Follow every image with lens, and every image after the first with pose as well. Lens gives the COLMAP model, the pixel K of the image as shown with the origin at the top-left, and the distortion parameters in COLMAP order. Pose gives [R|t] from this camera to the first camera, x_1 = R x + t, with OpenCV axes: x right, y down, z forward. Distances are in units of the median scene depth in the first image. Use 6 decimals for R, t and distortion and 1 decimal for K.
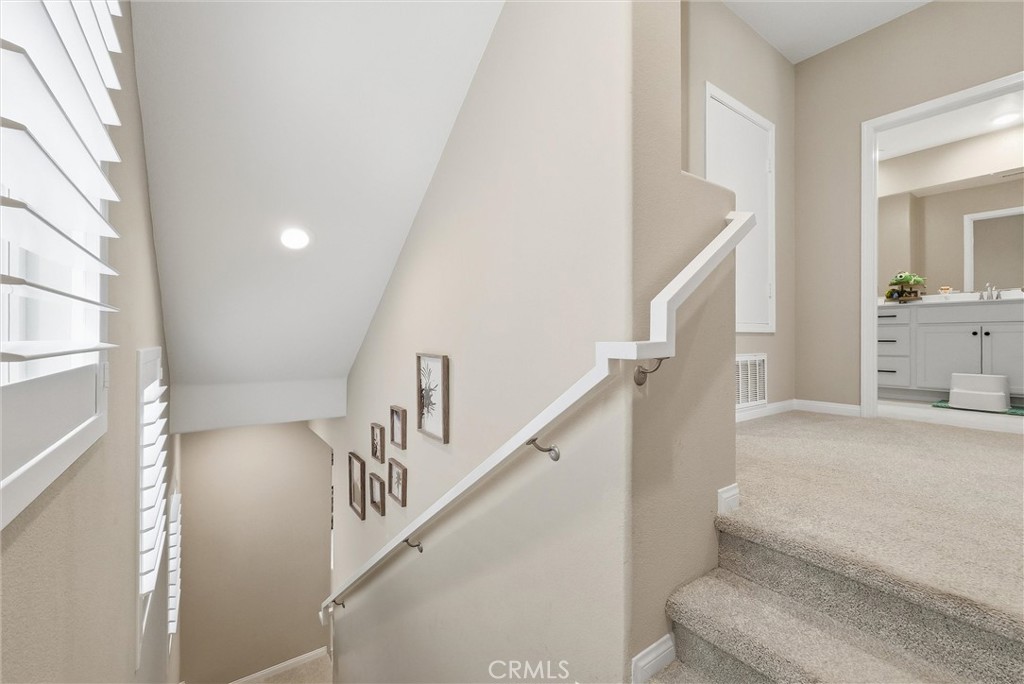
lens RADIAL K [[426.0, 0, 513.3], [0, 426.0, 335.2], [0, 0, 1]] dist [-0.001330, -0.000137]
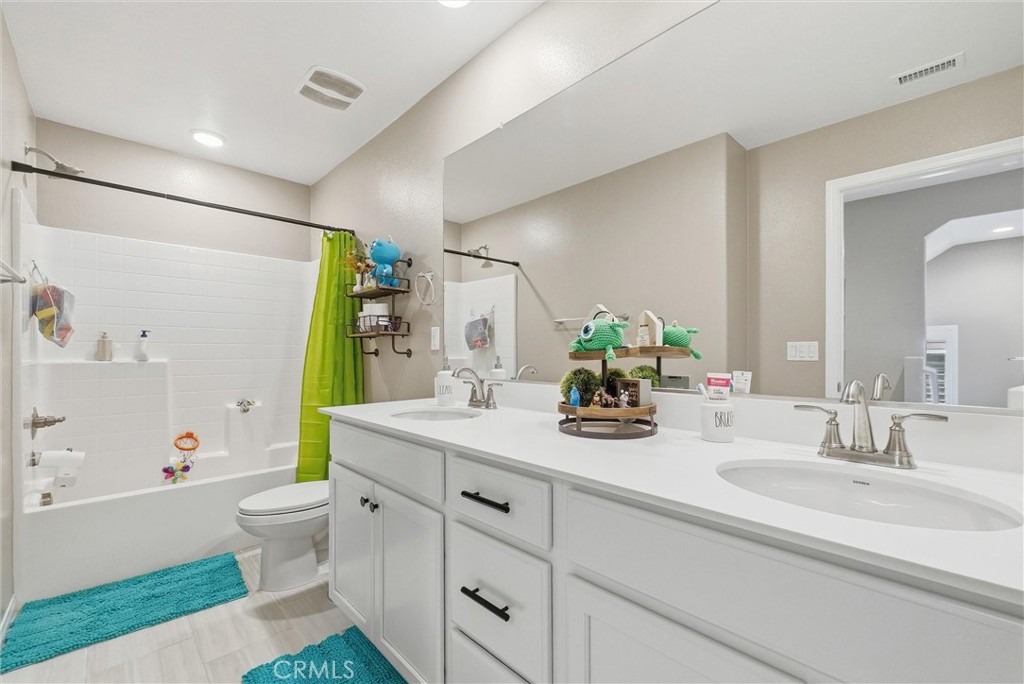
lens RADIAL K [[426.0, 0, 511.0], [0, 426.0, 351.1], [0, 0, 1]] dist [-0.001330, -0.000137]
pose [[0.992581, 0.001122, 0.121579, 0.814009], [-0.000102, 0.999965, -0.008392, -0.119755], [-0.121585, 0.008317, 0.992546, 0.716466]]
